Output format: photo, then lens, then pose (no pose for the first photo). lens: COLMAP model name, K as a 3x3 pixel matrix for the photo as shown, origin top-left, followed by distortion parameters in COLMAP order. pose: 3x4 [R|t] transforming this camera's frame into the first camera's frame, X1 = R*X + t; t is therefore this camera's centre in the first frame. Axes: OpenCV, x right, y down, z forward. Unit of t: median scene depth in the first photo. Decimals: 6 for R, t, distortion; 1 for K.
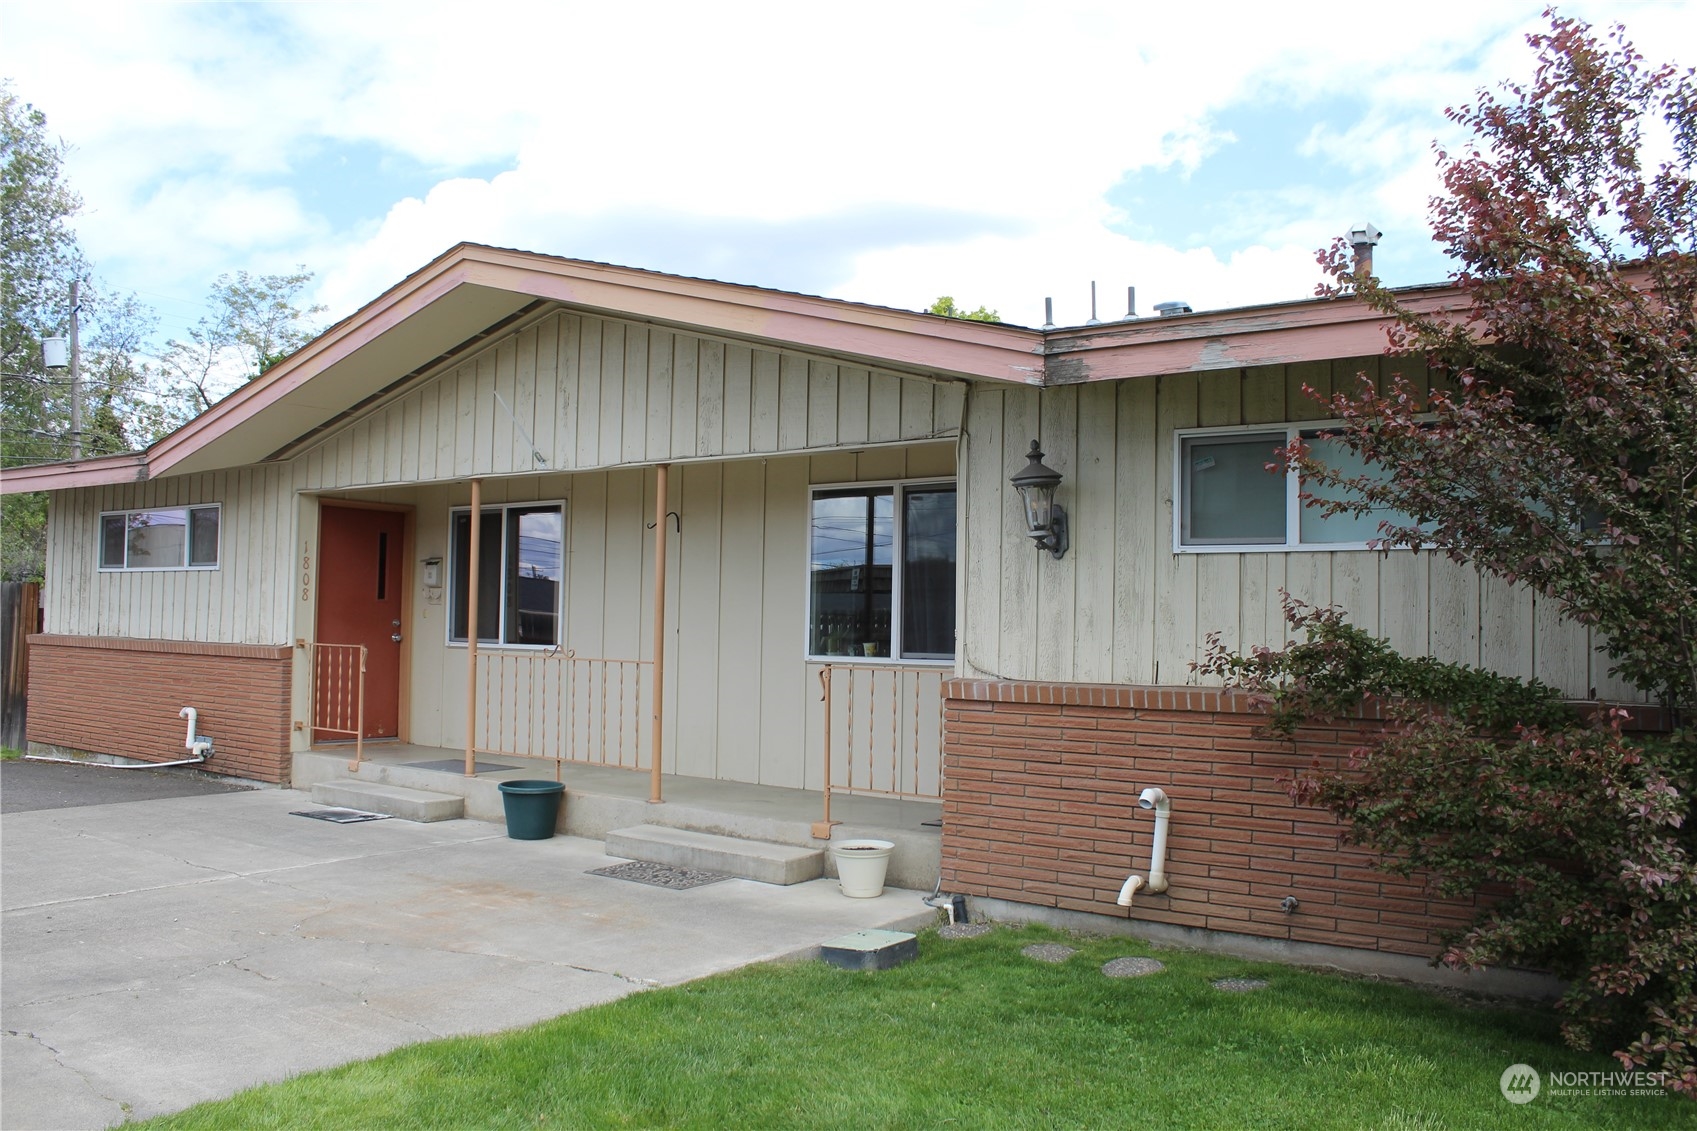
lens RADIAL K [[1399.7, 0, 852.0], [0, 1399.7, 558.0], [0, 0, 1]] dist [-0.165847, 0.142715]
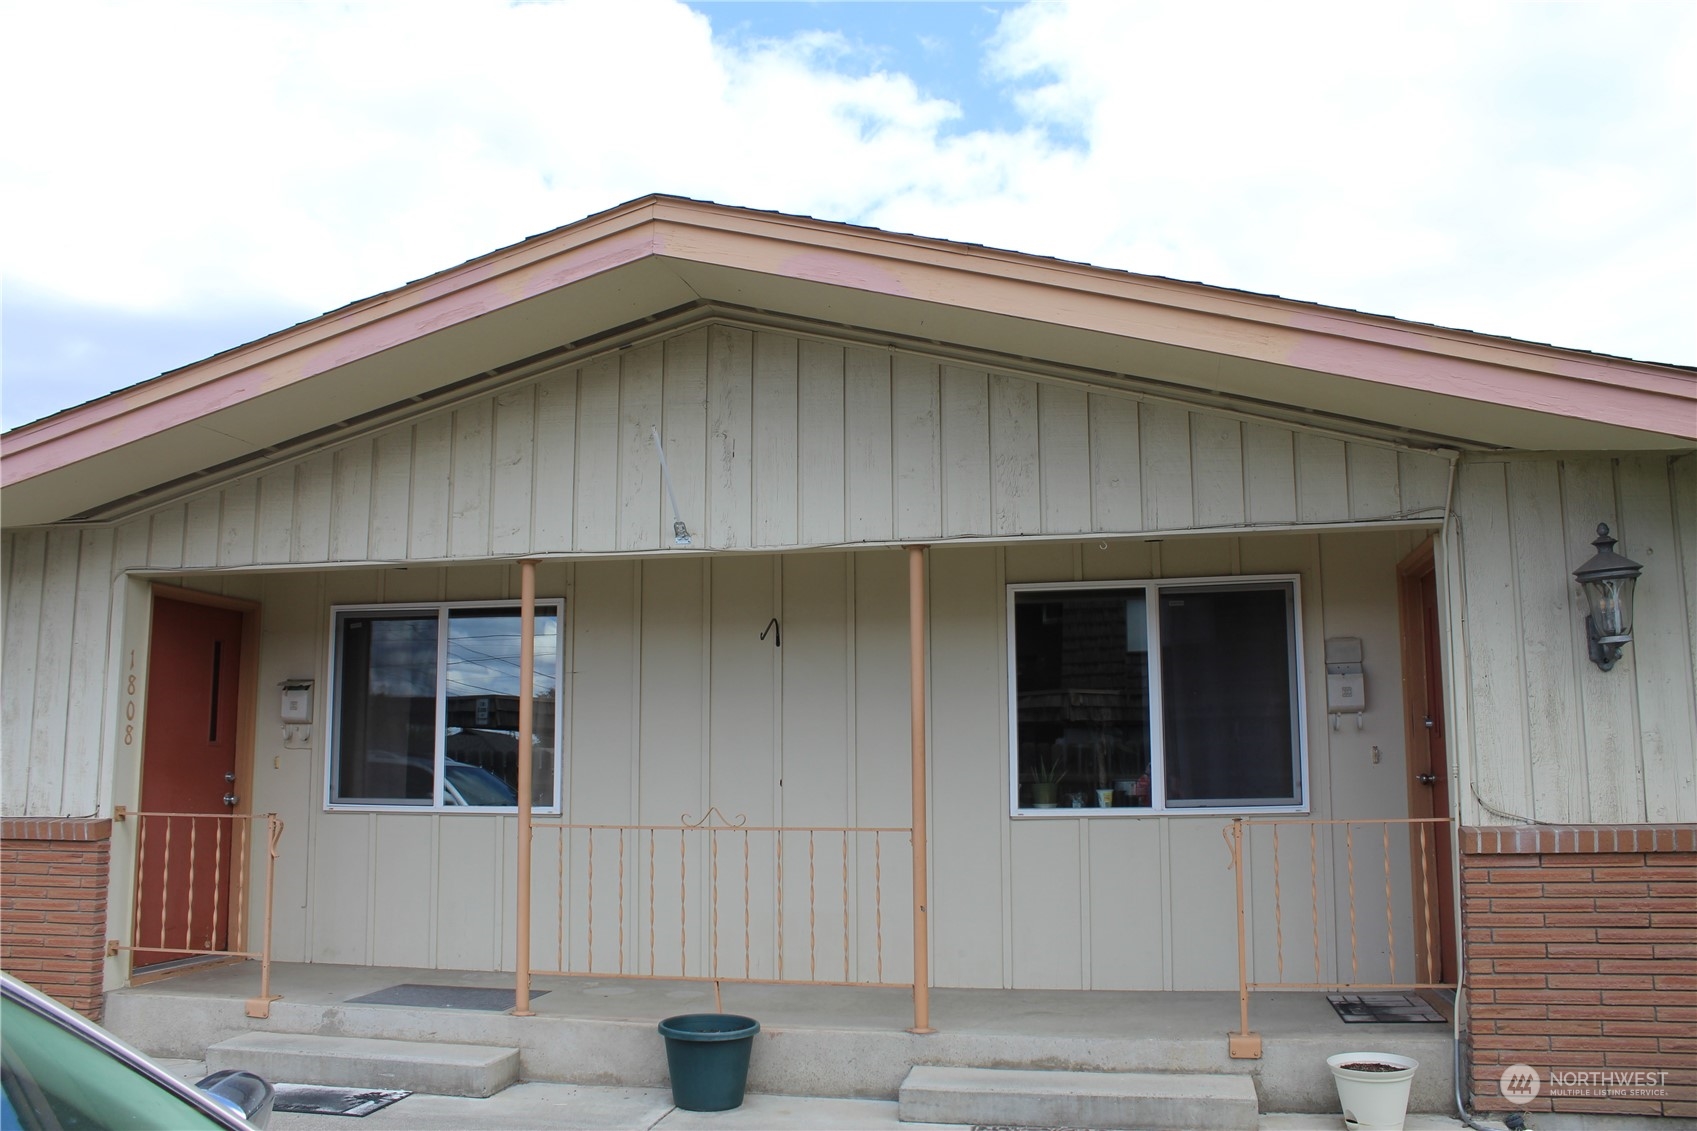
lens RADIAL K [[1399.7, 0, 852.0], [0, 1399.7, 558.0], [0, 0, 1]] dist [-0.165847, 0.142715]
pose [[0.908045, 0.037876, 0.417157, -0.449490], [0.002422, 0.995412, -0.095652, 0.006772], [-0.418866, 0.087866, 0.903787, 0.362770]]
